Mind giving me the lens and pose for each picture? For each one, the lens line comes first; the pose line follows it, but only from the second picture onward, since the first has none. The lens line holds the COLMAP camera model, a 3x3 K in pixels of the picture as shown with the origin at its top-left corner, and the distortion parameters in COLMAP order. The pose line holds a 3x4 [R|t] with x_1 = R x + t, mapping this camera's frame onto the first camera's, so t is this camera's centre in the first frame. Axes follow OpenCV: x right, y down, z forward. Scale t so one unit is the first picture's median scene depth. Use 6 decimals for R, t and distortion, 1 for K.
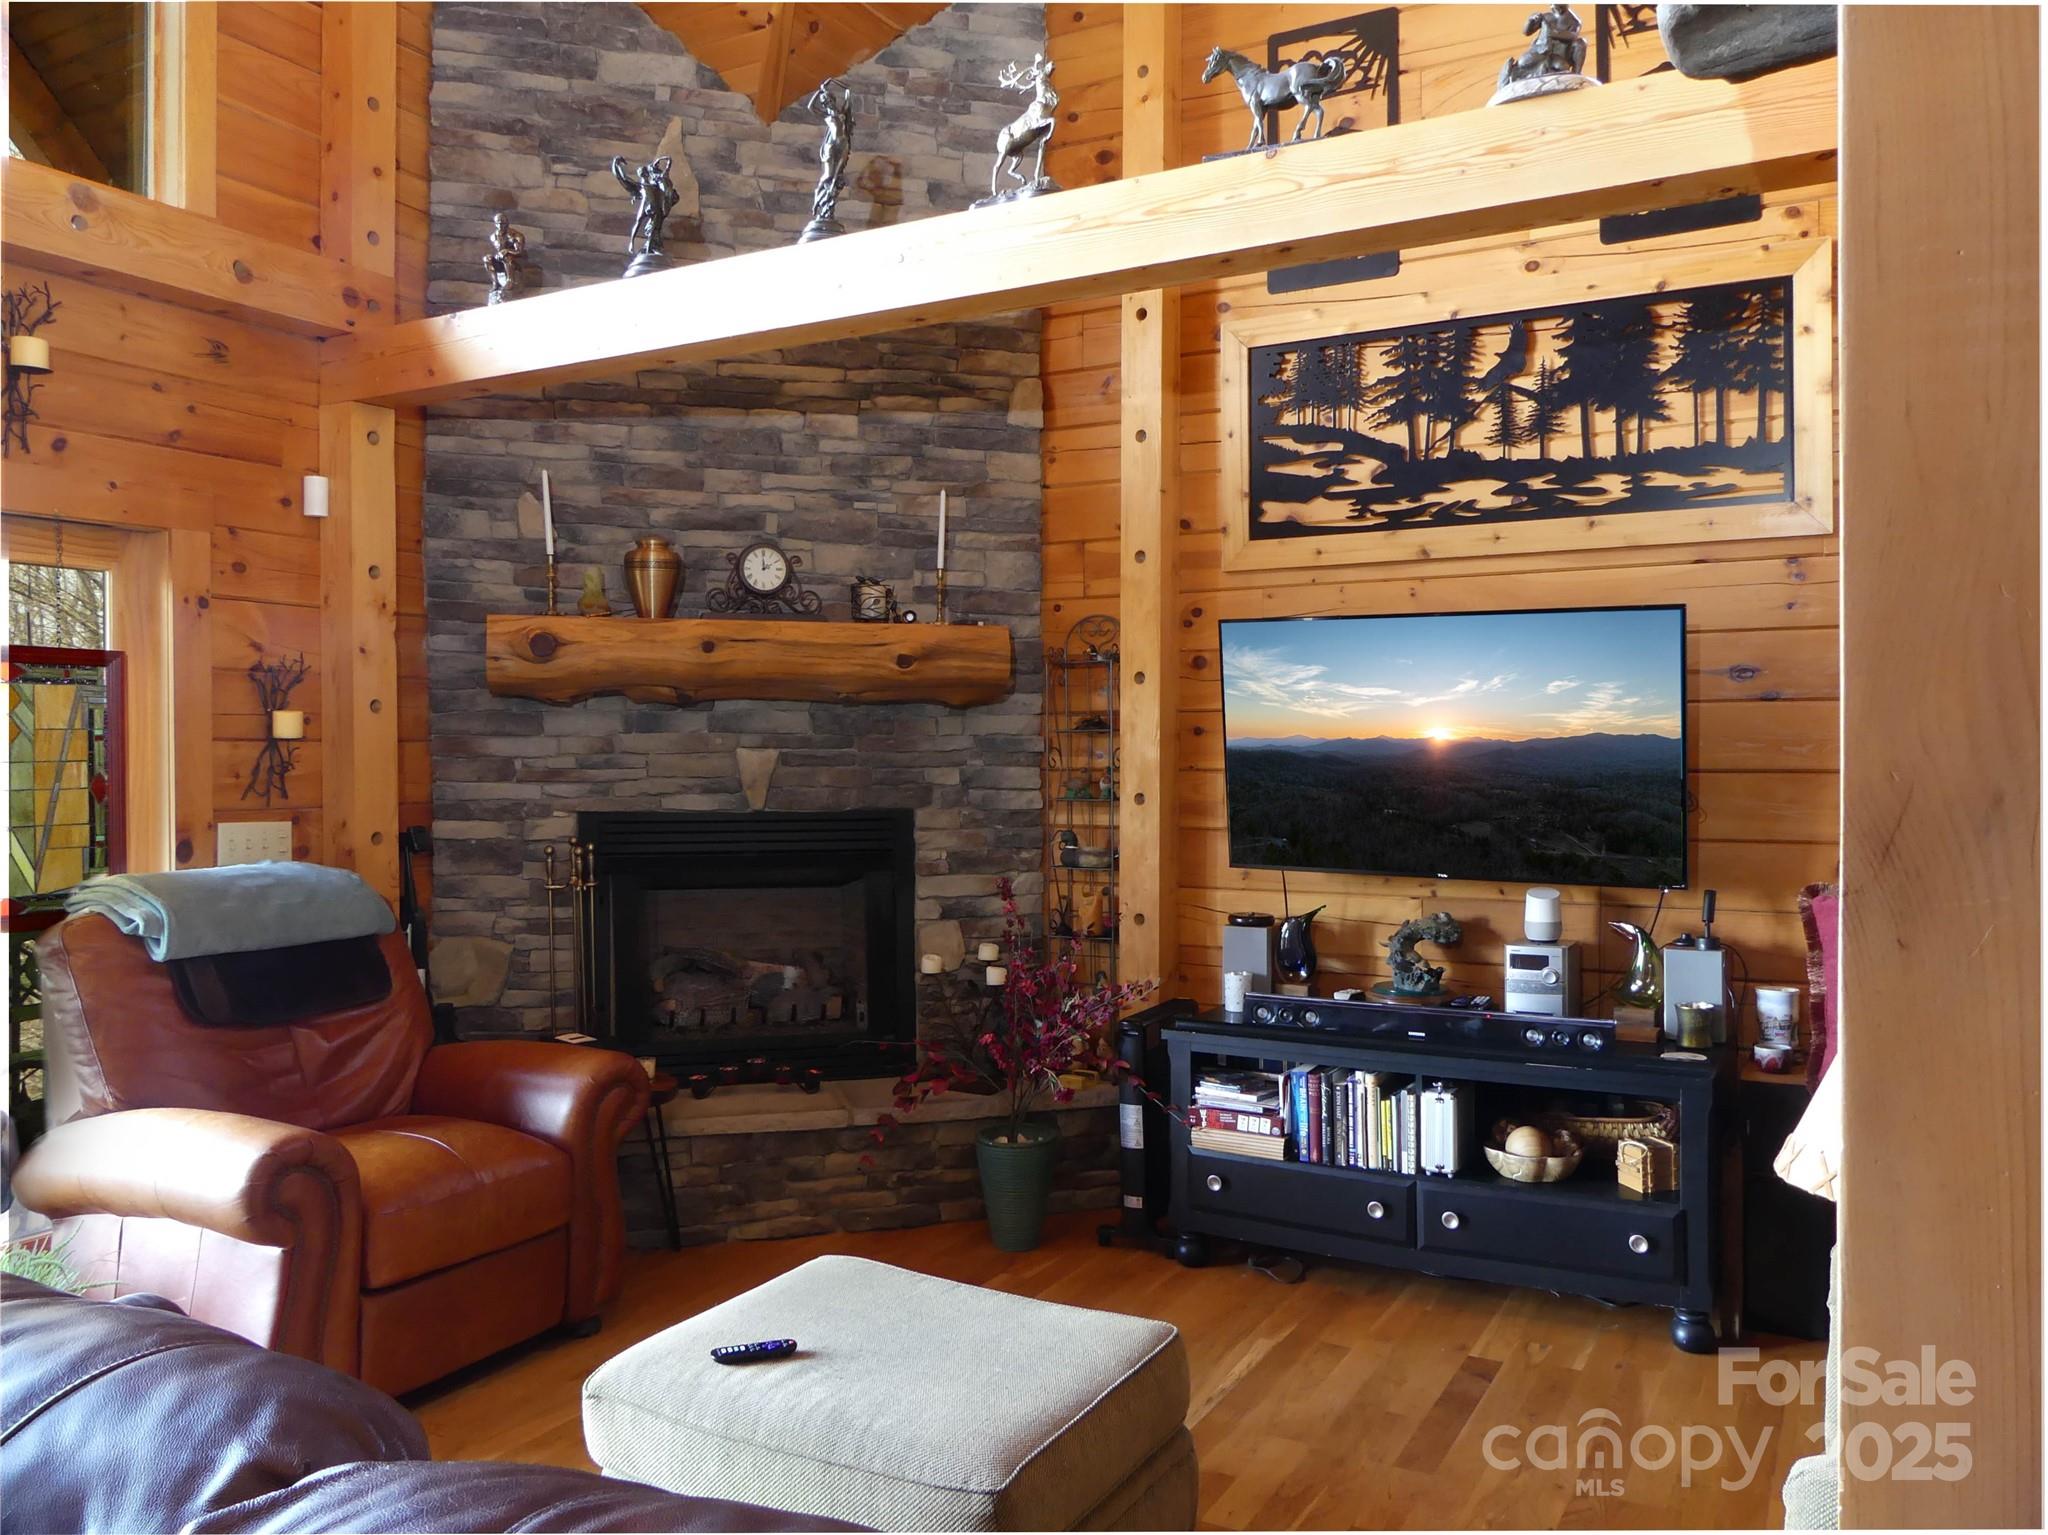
lens RADIAL K [[1537.4, 0, 1033.1], [0, 1537.4, 787.9], [0, 0, 1]] dist [-0.029277, 0.032395]
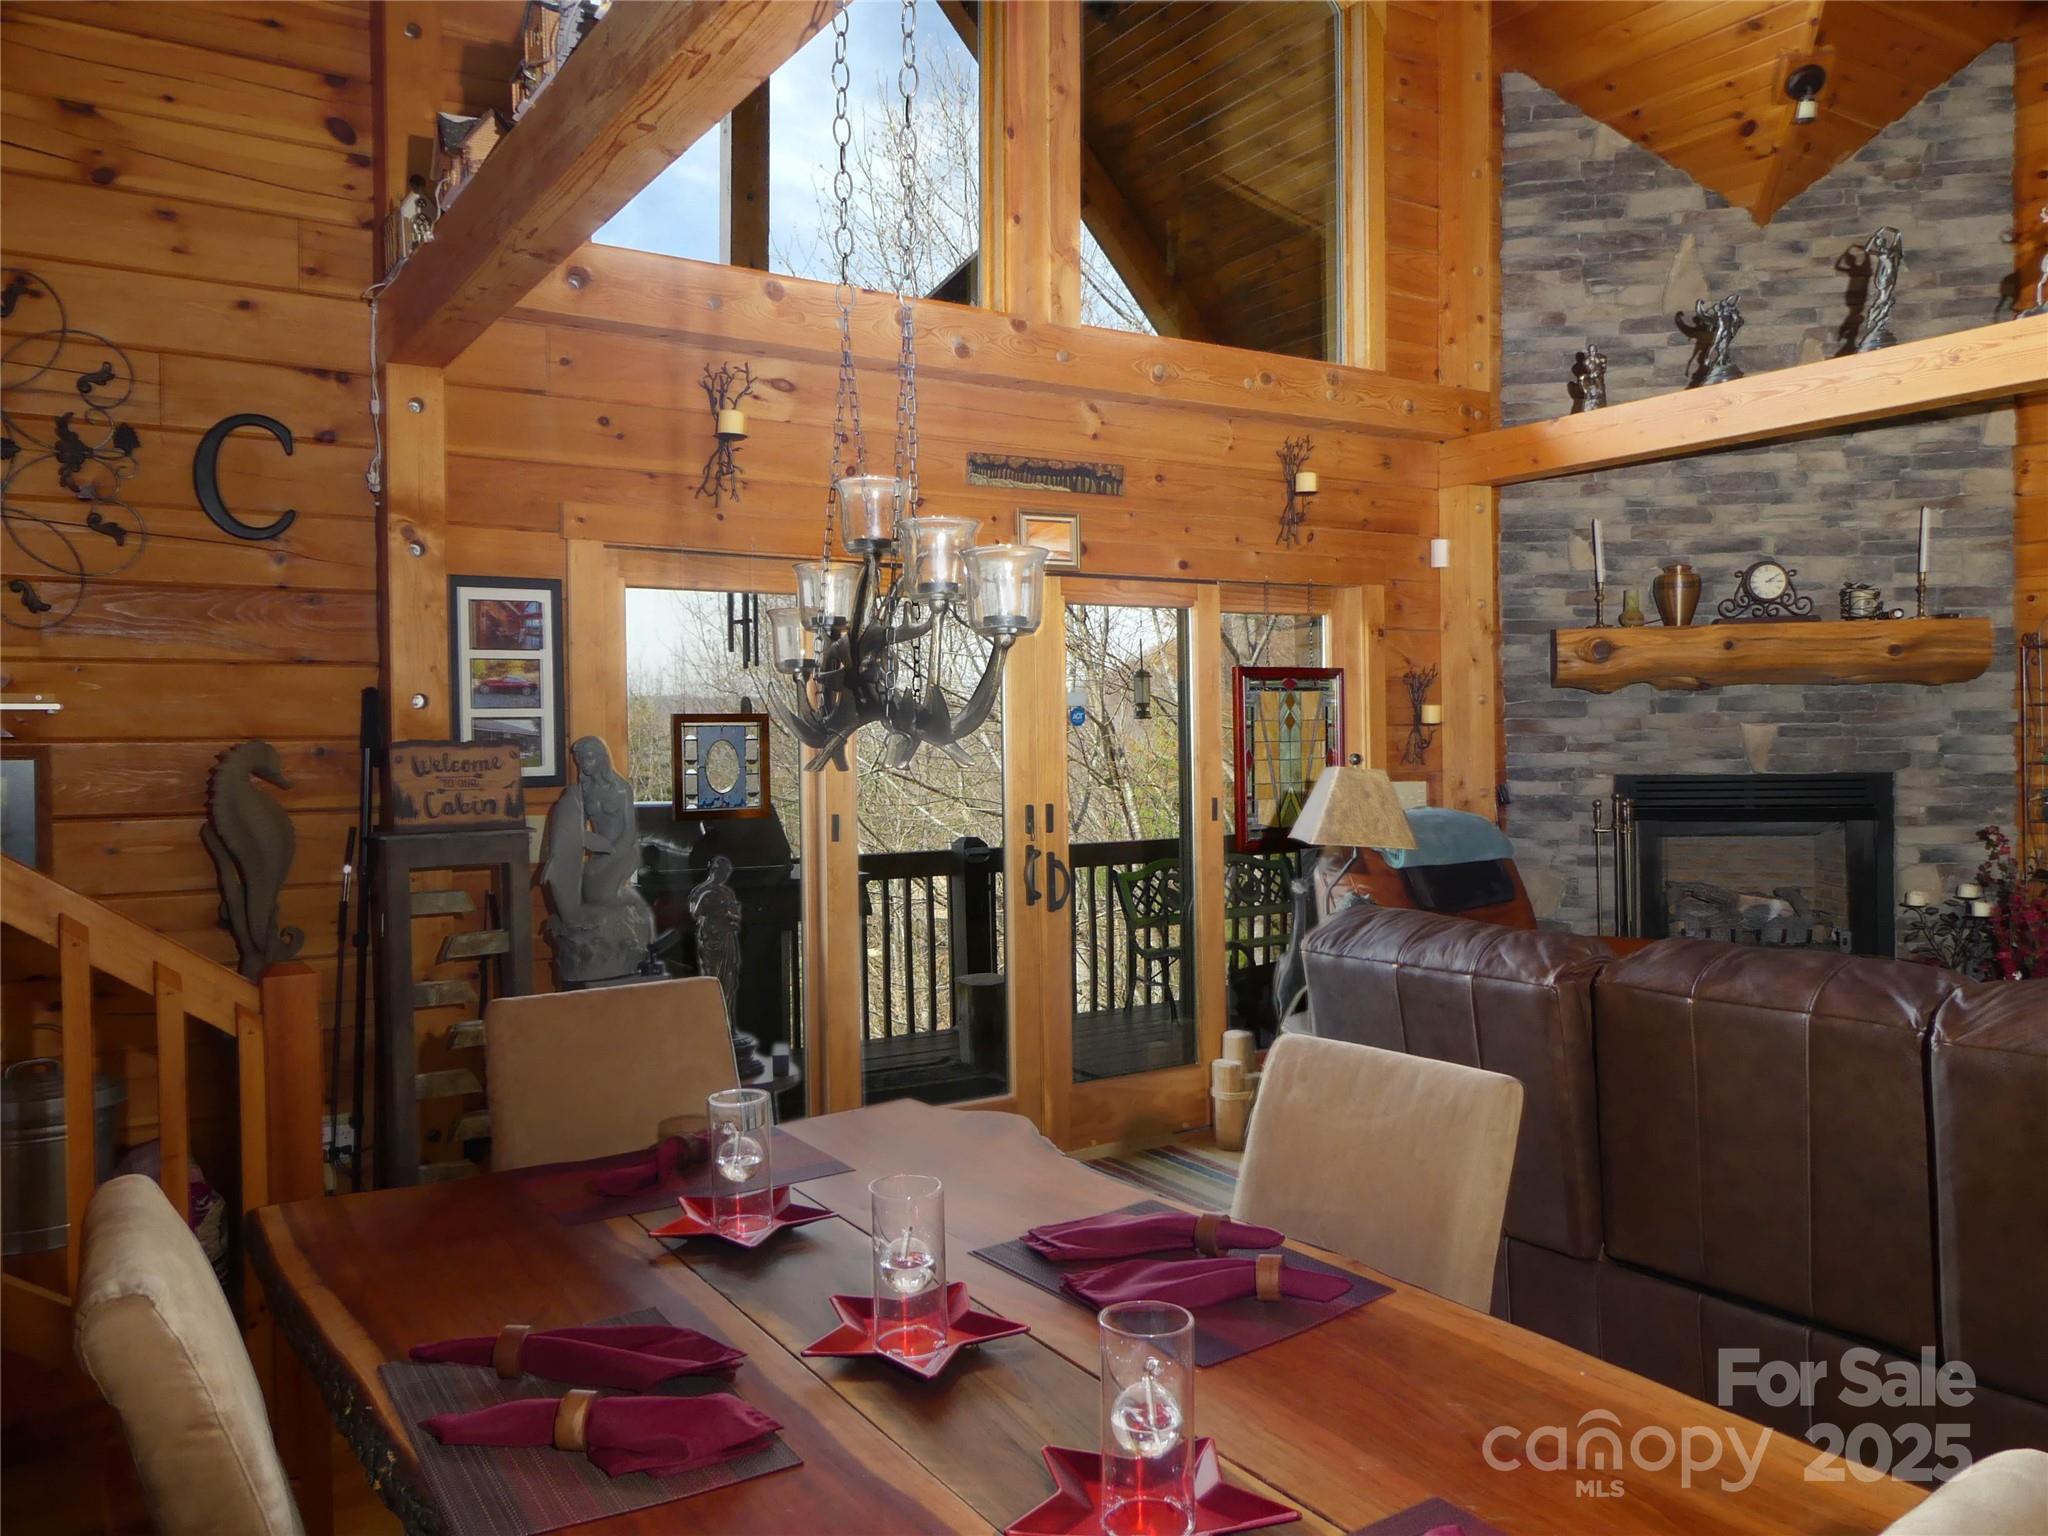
lens RADIAL K [[1537.4, 0, 1057.4], [0, 1537.4, 762.2], [0, 0, 1]] dist [-0.029277, 0.032395]
pose [[0.893518, -0.008682, -0.448943, -0.133454], [0.008689, 0.999960, -0.002044, 0.003645], [0.448943, -0.002075, 0.893558, -0.389660]]
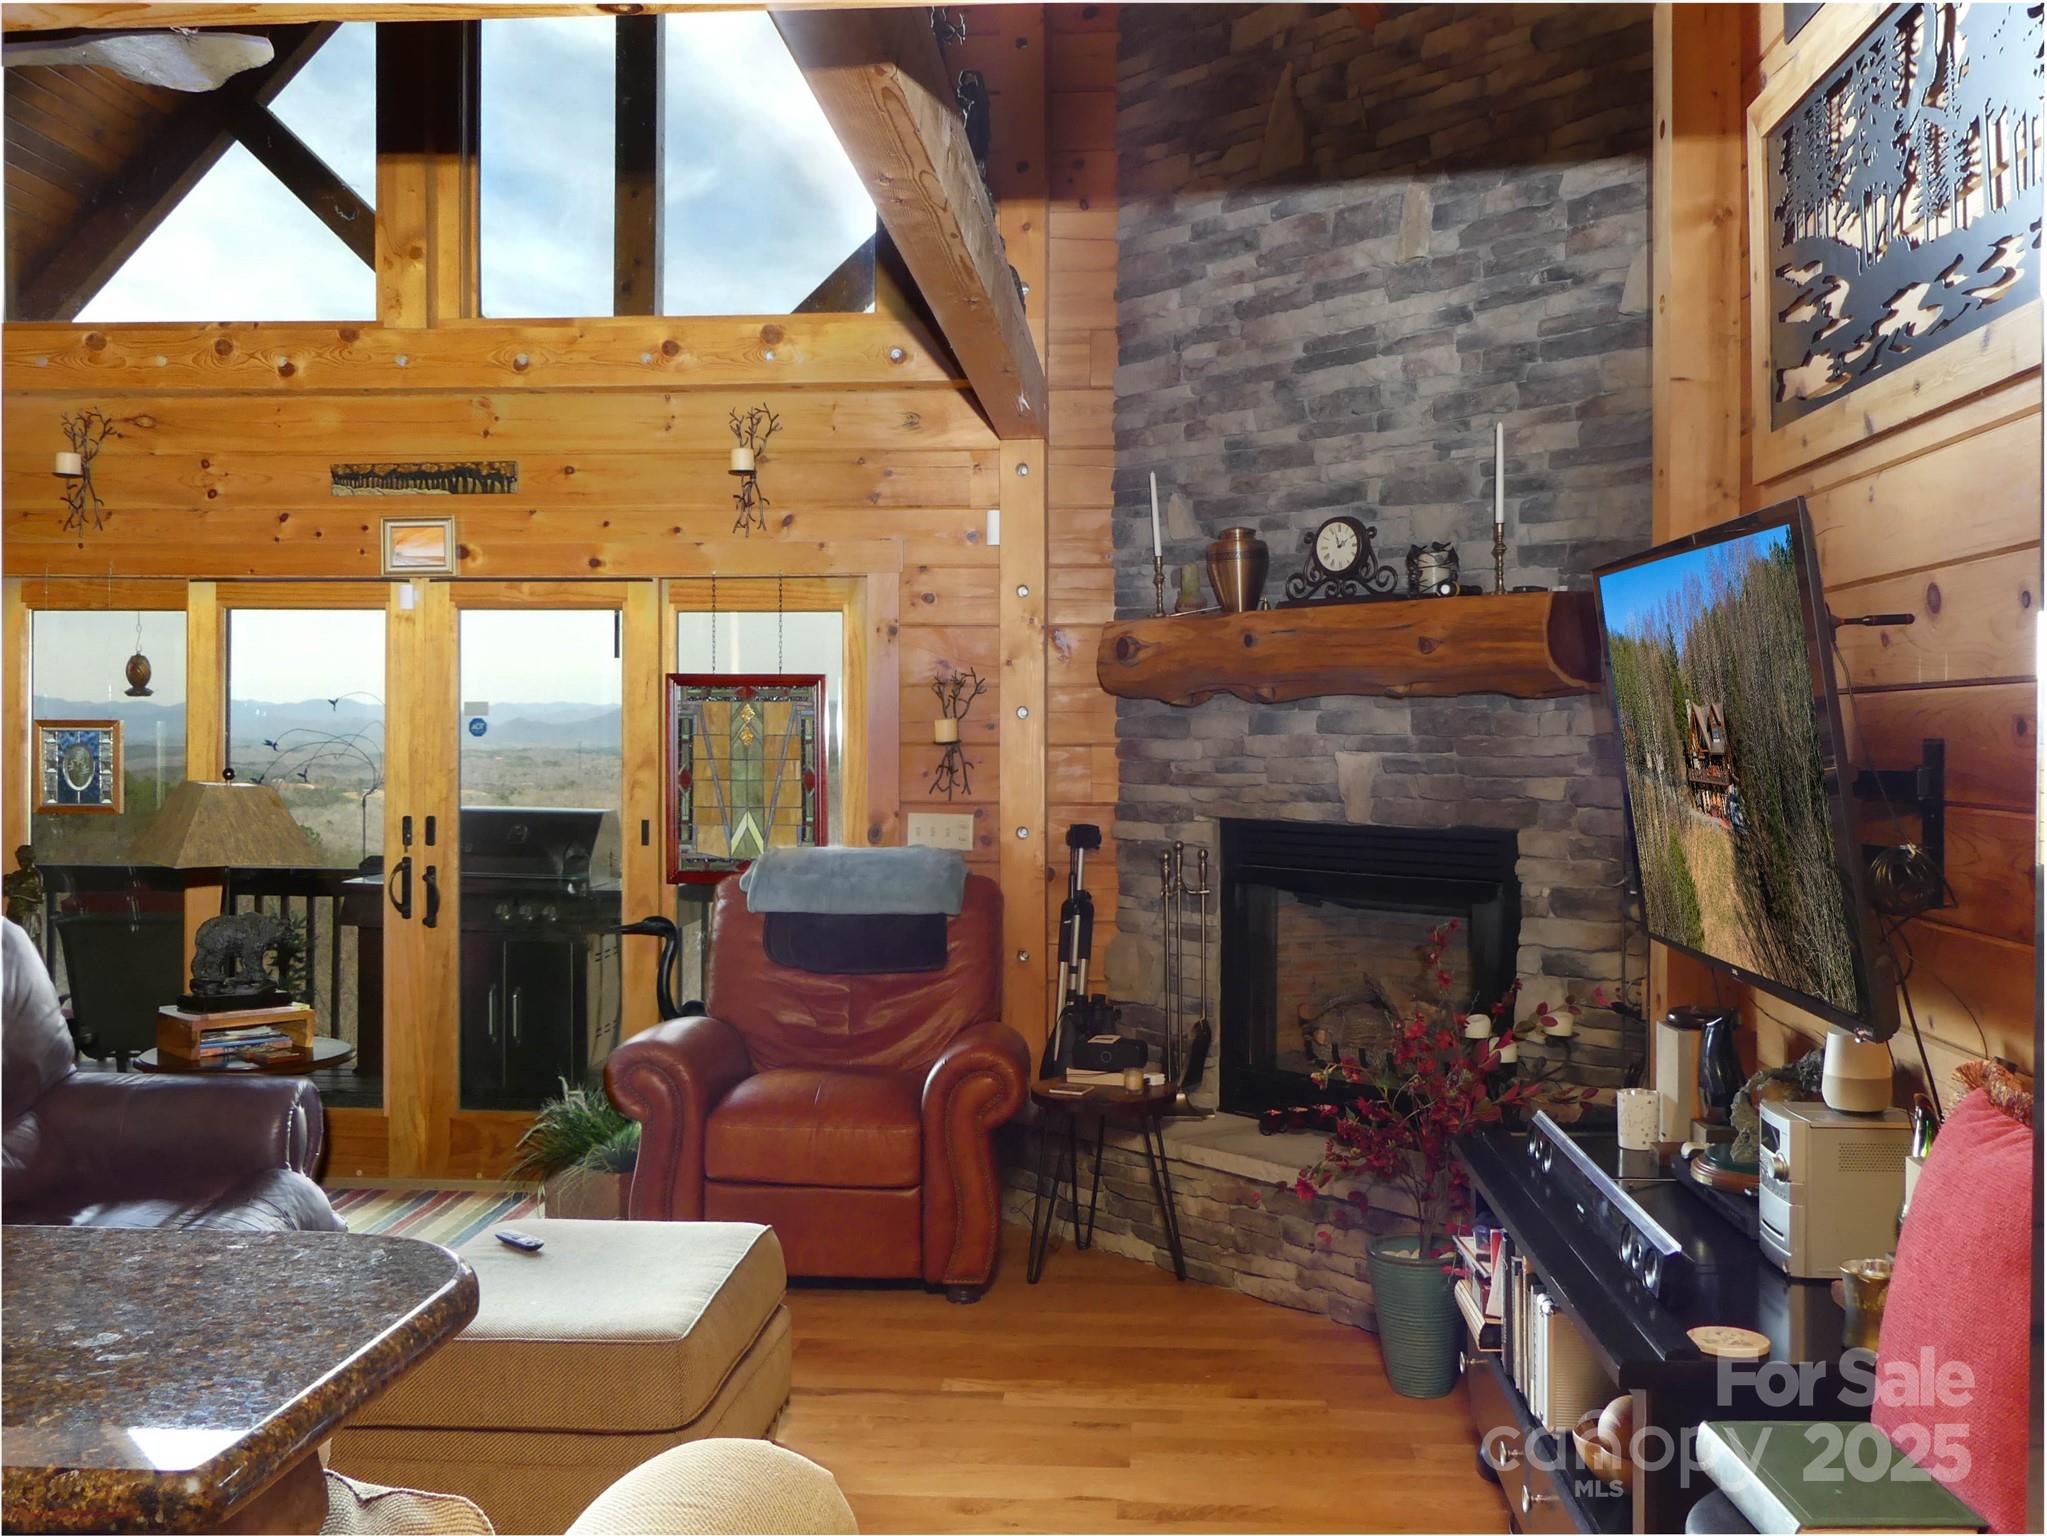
lens RADIAL K [[1898.4, 0, 1024.0], [0, 1898.4, 759.0], [0, 0, 1]] dist [0.008412, 0.000000]
pose [[0.431780, 0.006788, -0.901953, 0.722831], [-0.024961, 0.999679, -0.004425, -0.012499], [0.901633, 0.024425, 0.431811, 0.374348]]
